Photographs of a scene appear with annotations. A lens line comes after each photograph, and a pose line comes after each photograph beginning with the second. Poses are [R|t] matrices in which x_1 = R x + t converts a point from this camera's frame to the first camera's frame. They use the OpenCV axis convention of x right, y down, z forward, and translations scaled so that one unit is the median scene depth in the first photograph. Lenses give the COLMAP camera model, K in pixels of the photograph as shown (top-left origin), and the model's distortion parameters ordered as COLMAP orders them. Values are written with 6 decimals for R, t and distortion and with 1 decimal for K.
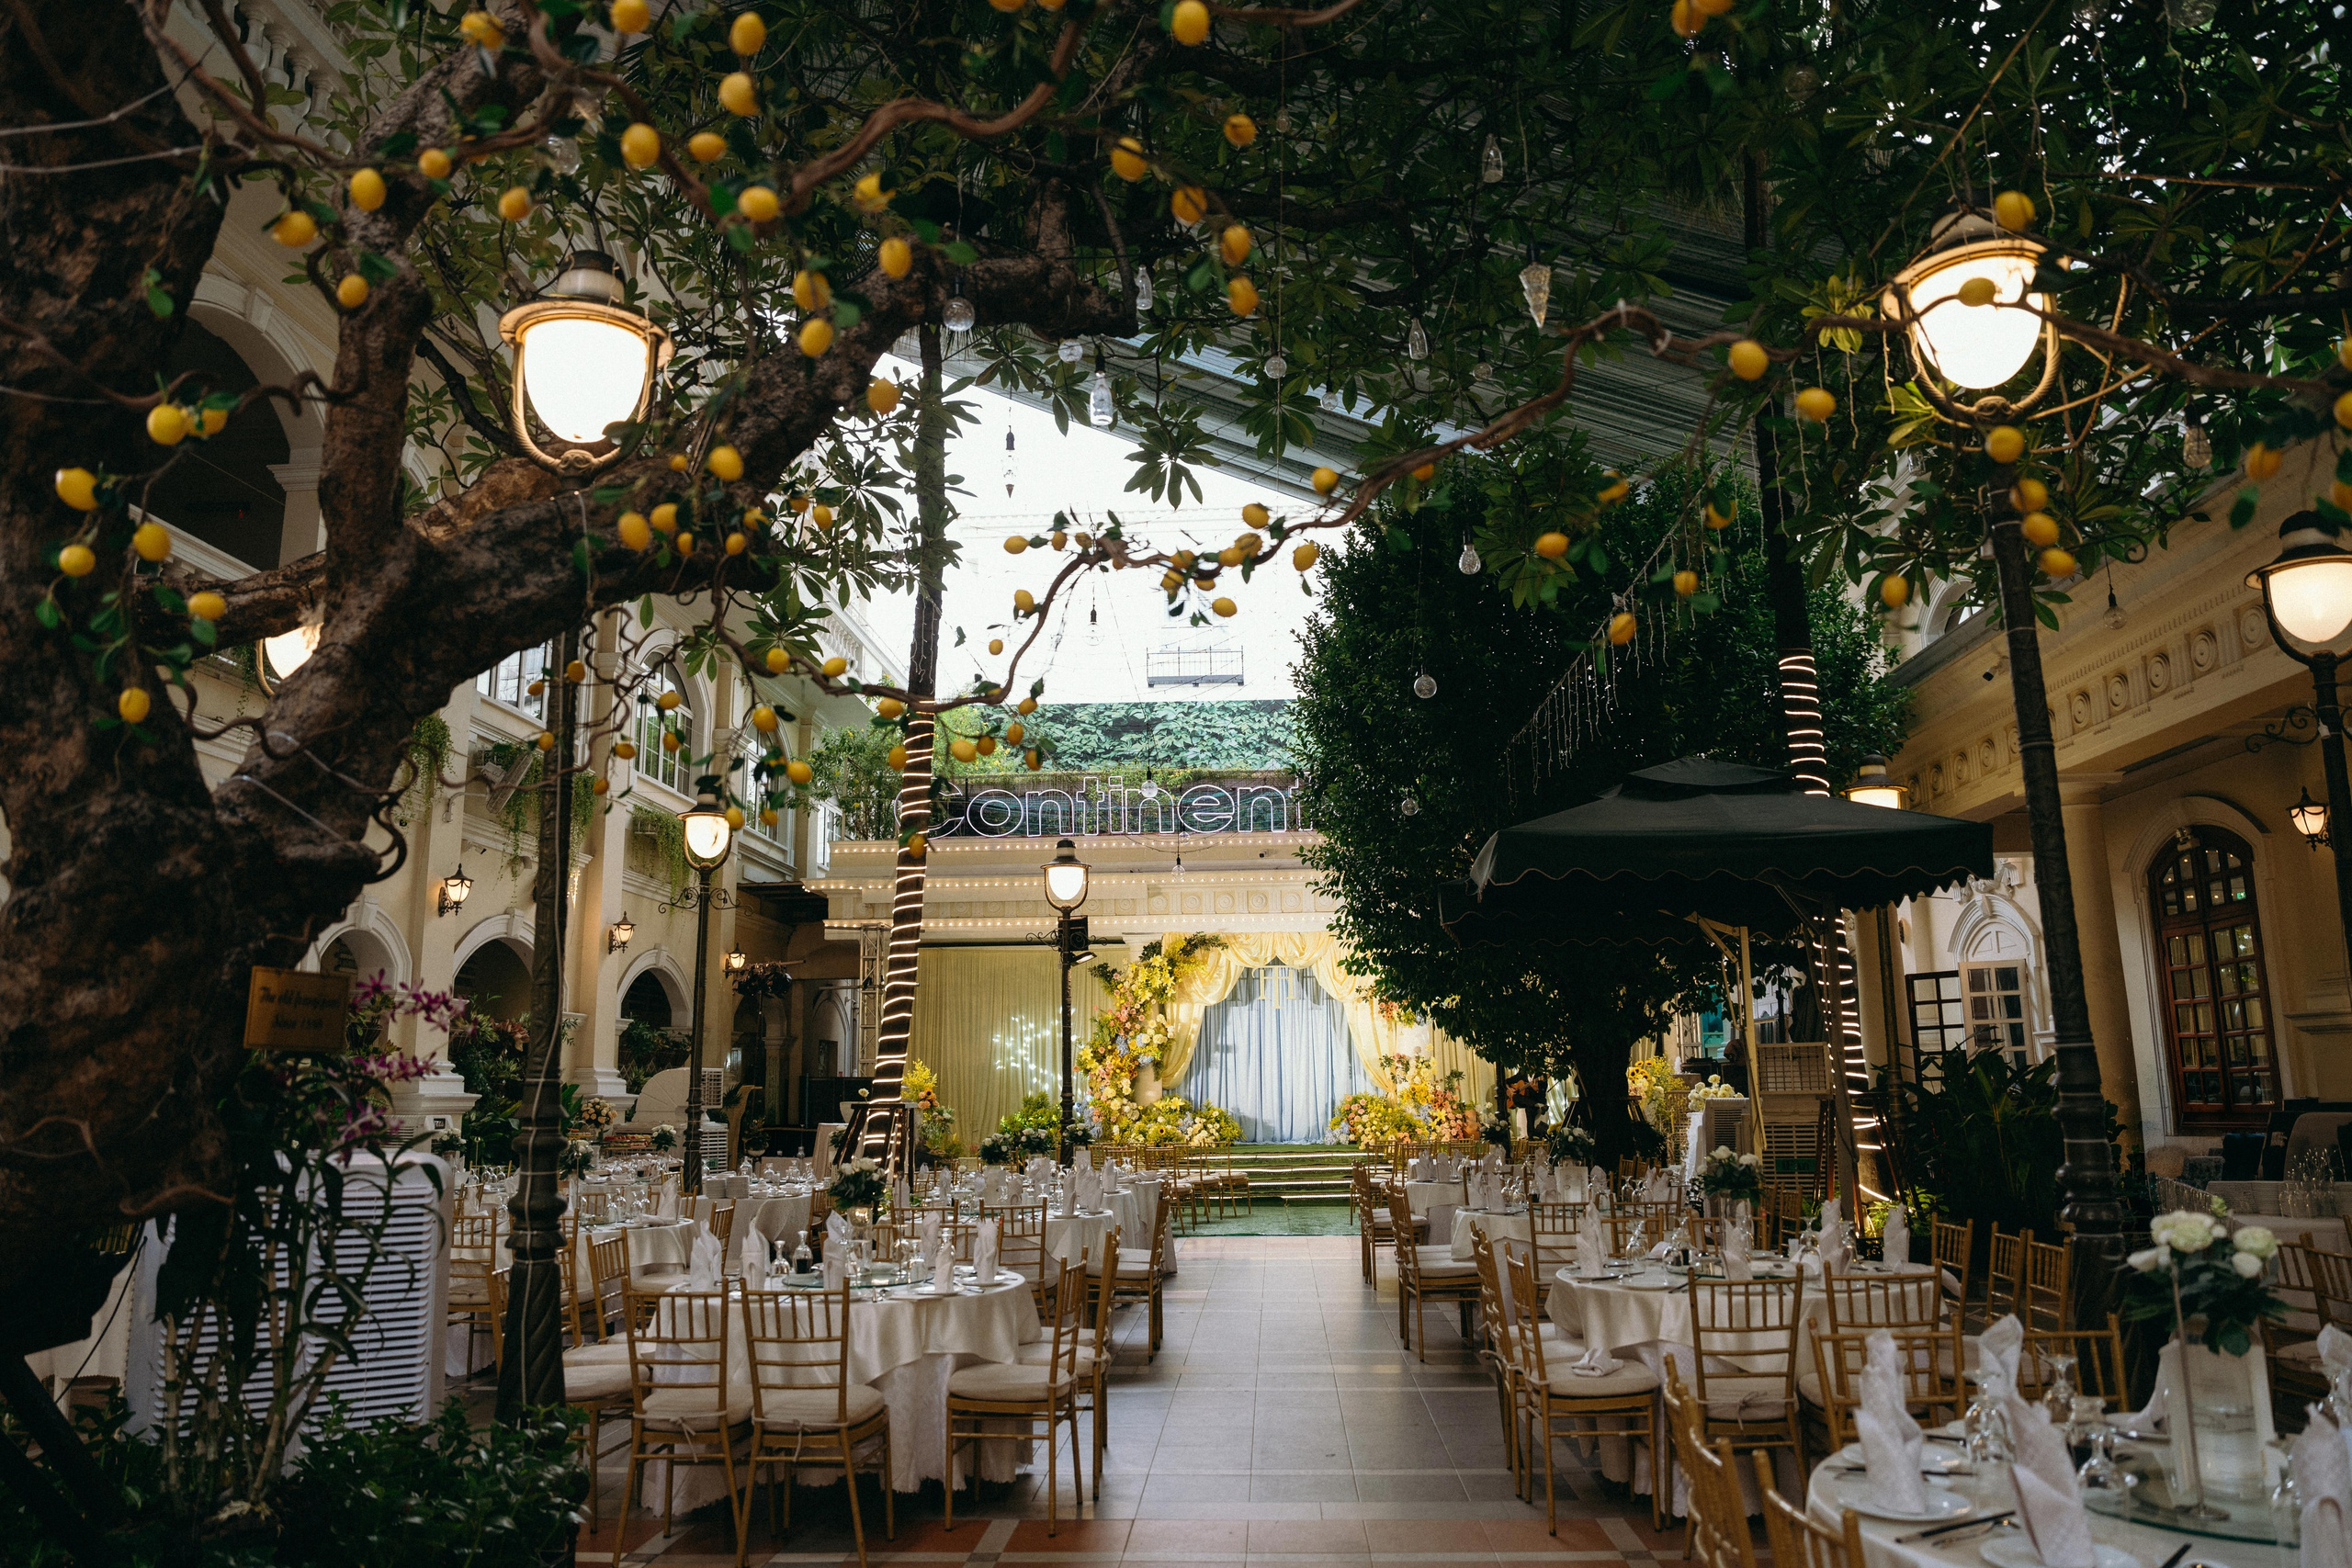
lens RADIAL K [[1663.7, 0, 1176.0], [0, 1663.7, 784.0], [0, 0, 1]] dist [-0.118344, 0.100715]
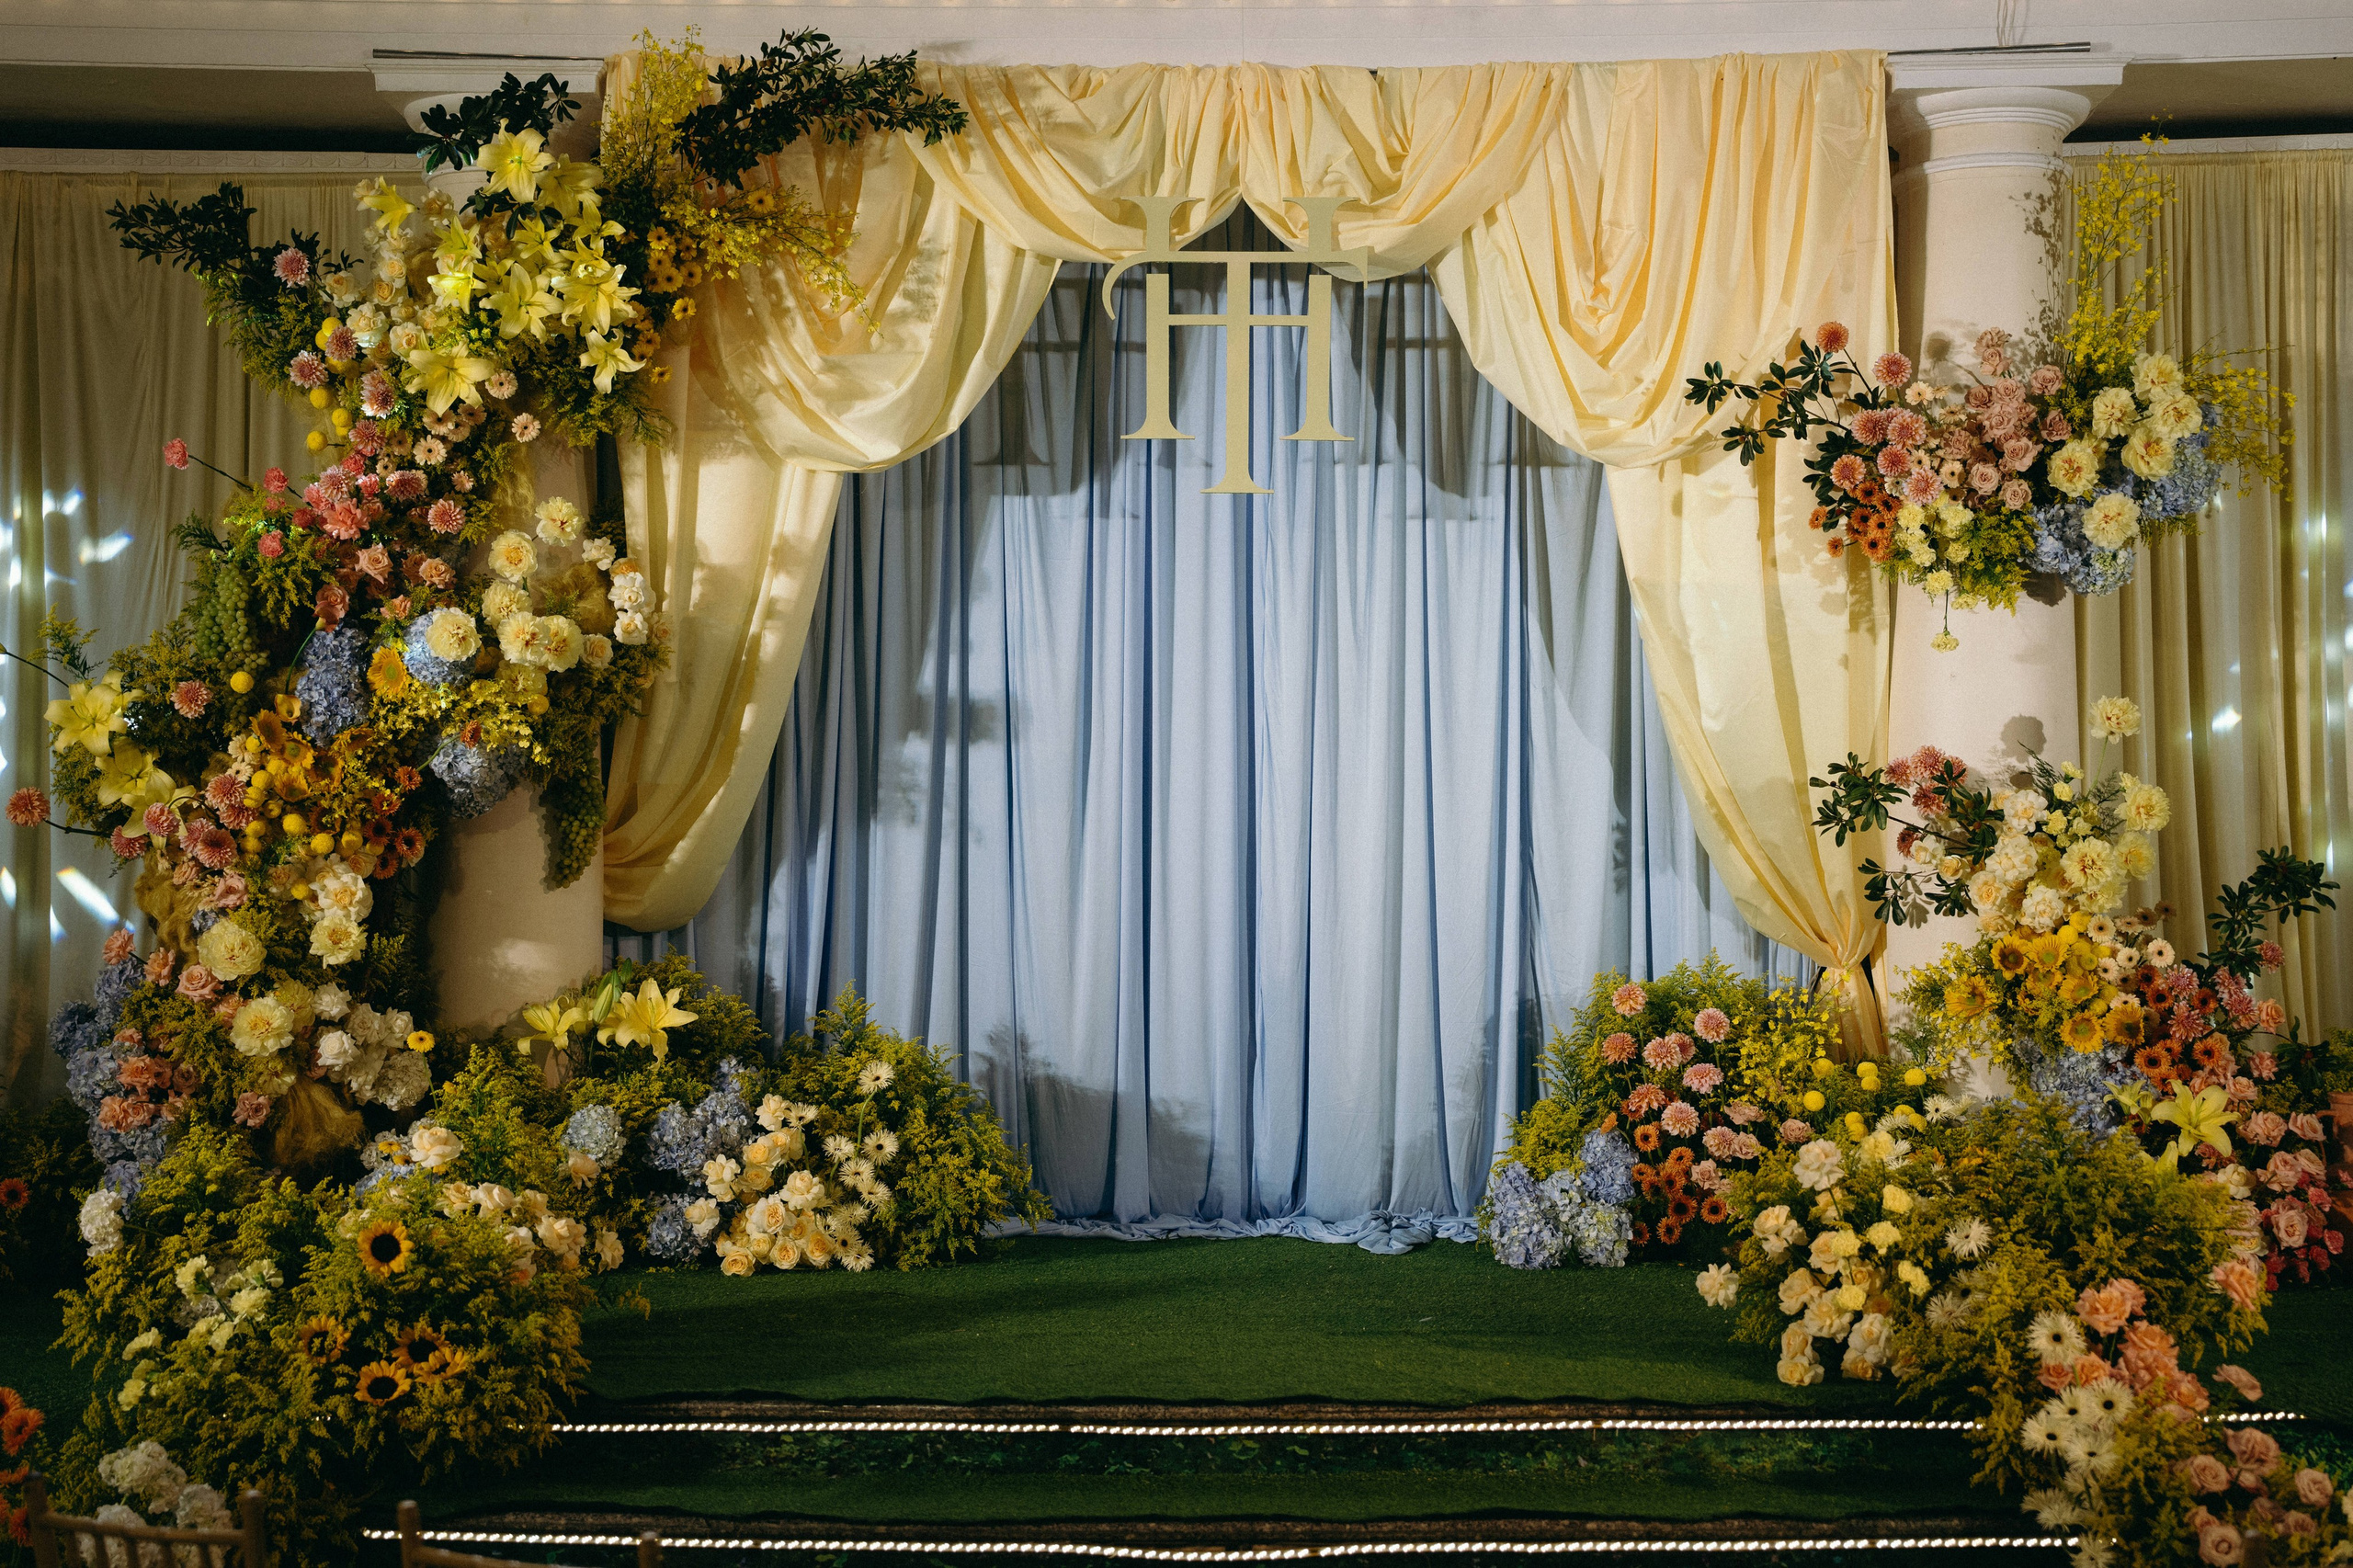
lens RADIAL K [[3258.2, 0, 1175.3], [0, 3258.2, 726.2], [0, 0, 1]] dist [0.166803, 0.055072]
pose [[0.999140, 0.016589, 0.037995, 0.041363], [-0.021375, 0.991385, 0.129221, 0.115708], [-0.035524, -0.129922, 0.990888, 0.652962]]
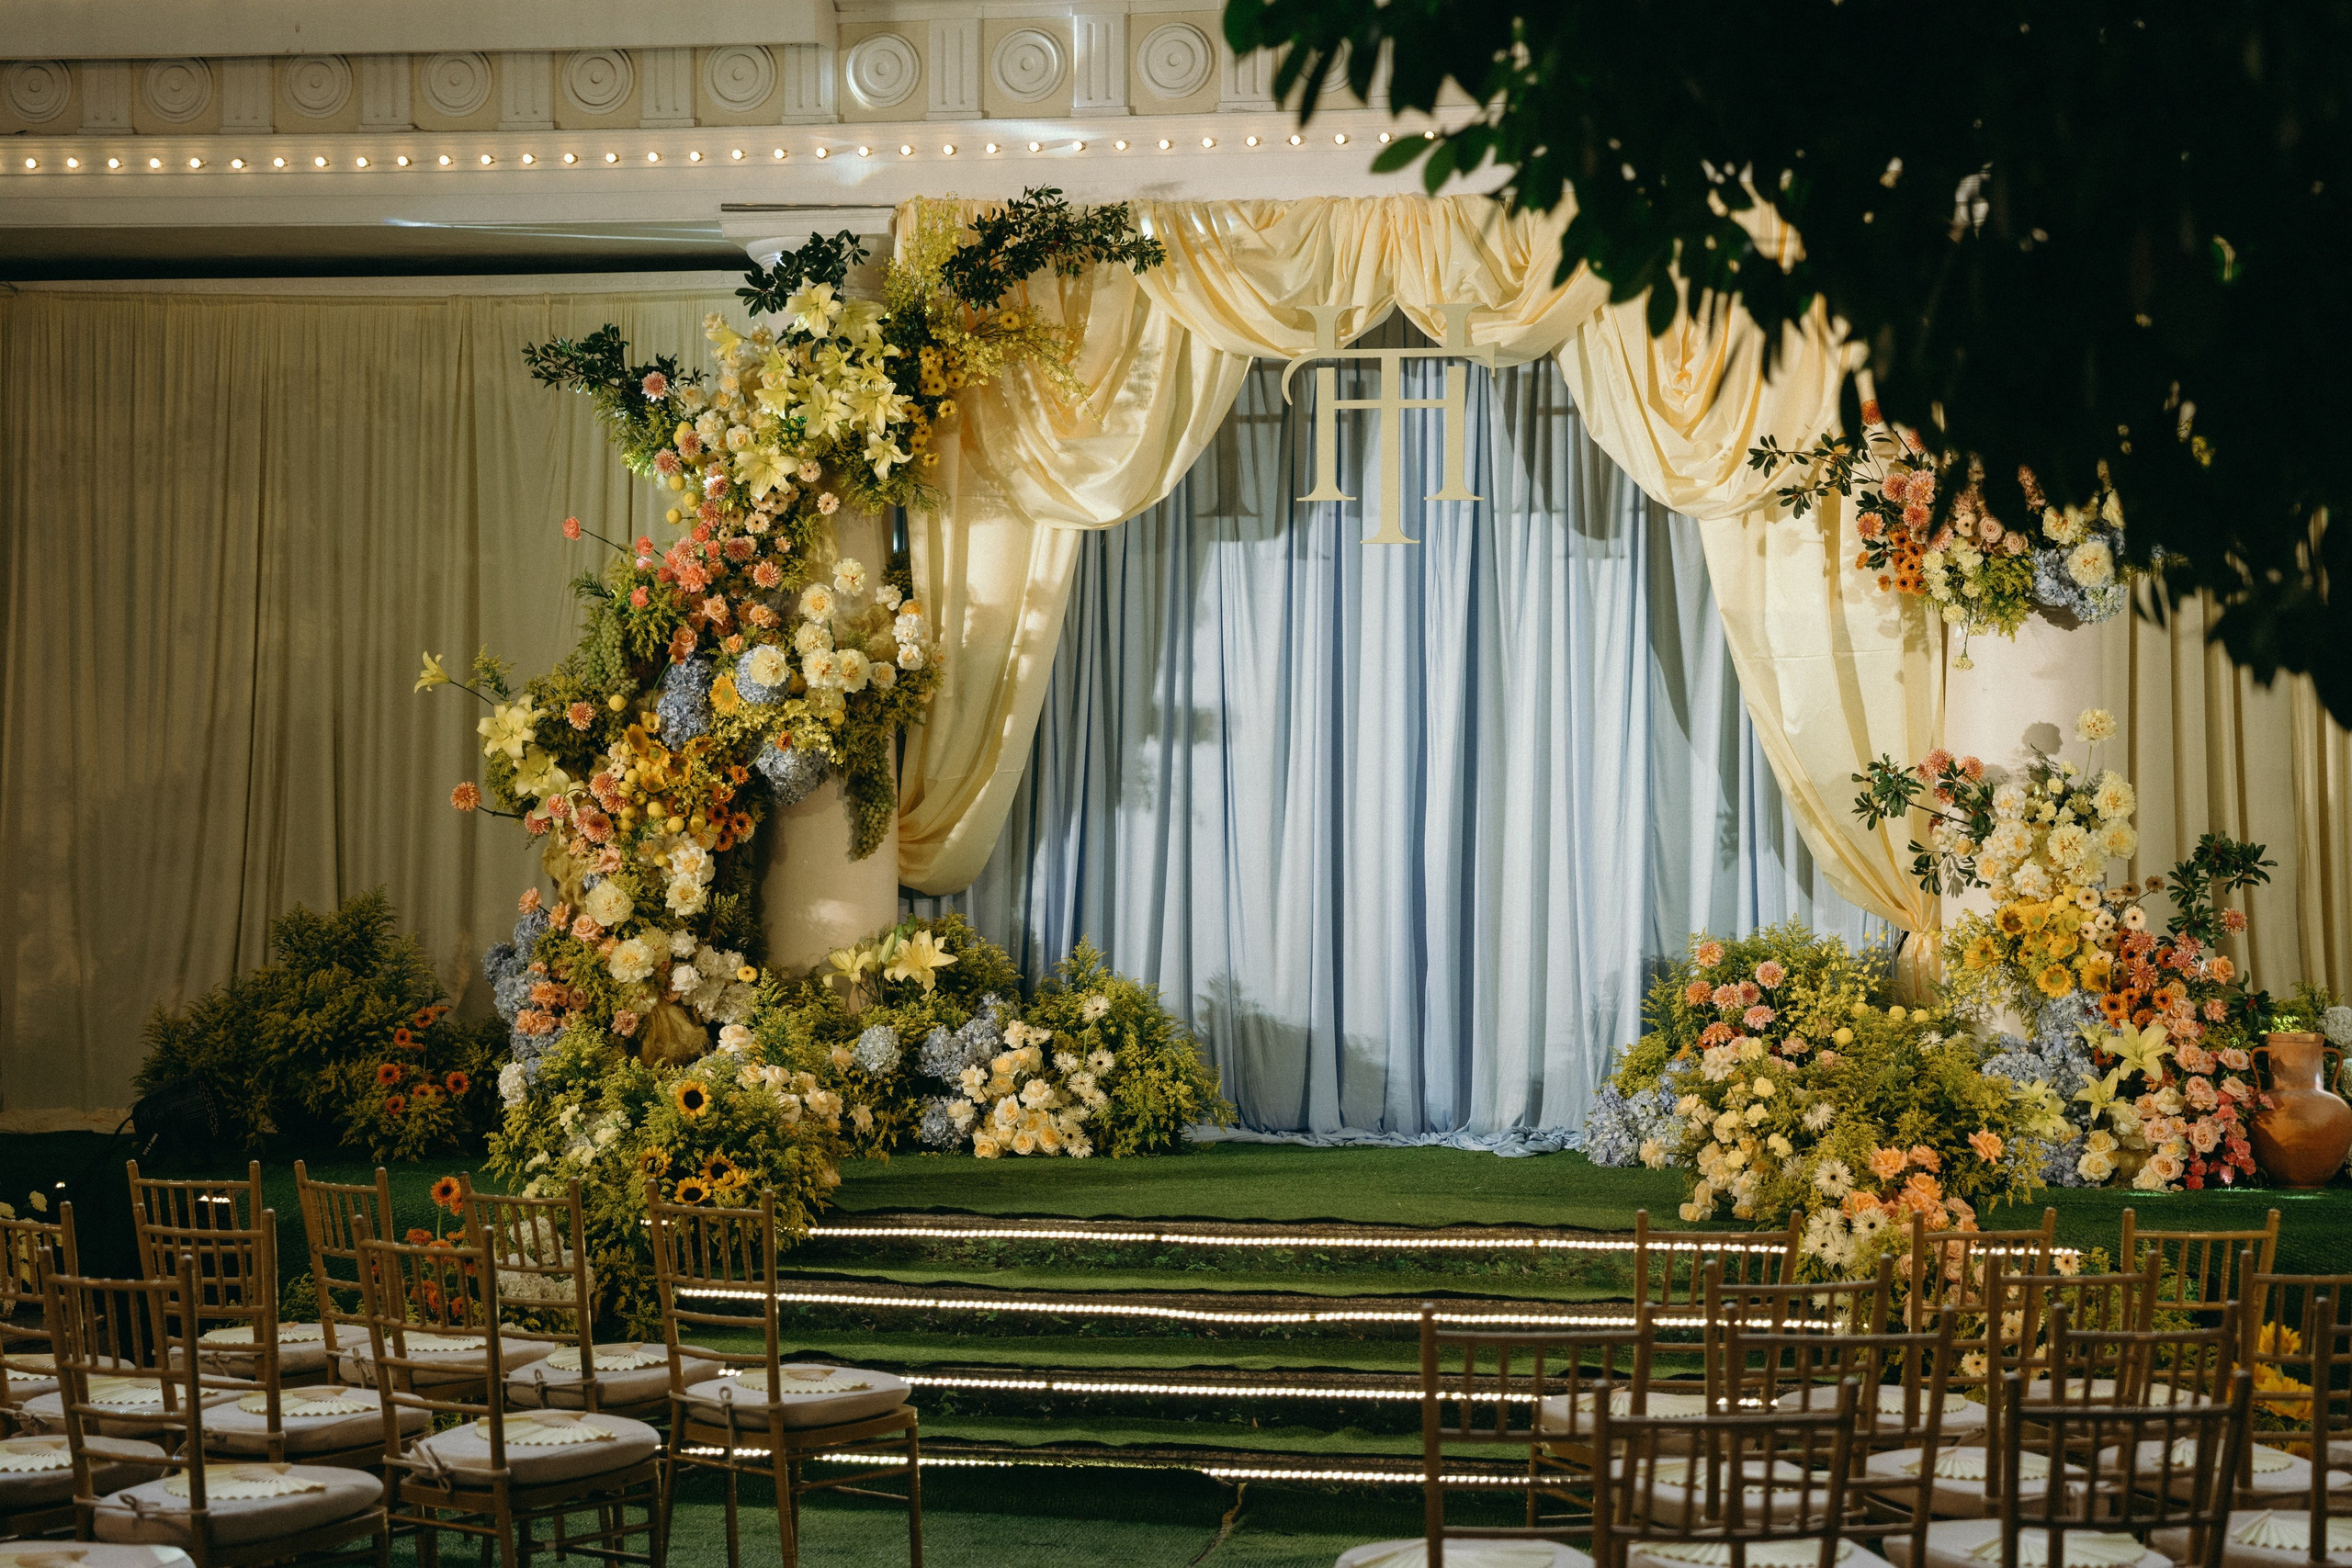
lens RADIAL K [[3910.5, 0, 1174.0], [0, 3910.5, 717.0], [0, 0, 1]] dist [0.349733, -0.035846]
pose [[0.992474, 0.013698, -0.121691, 0.097109], [0.003475, 0.990174, 0.139800, 0.085327], [0.122410, -0.139171, 0.982674, 0.480584]]
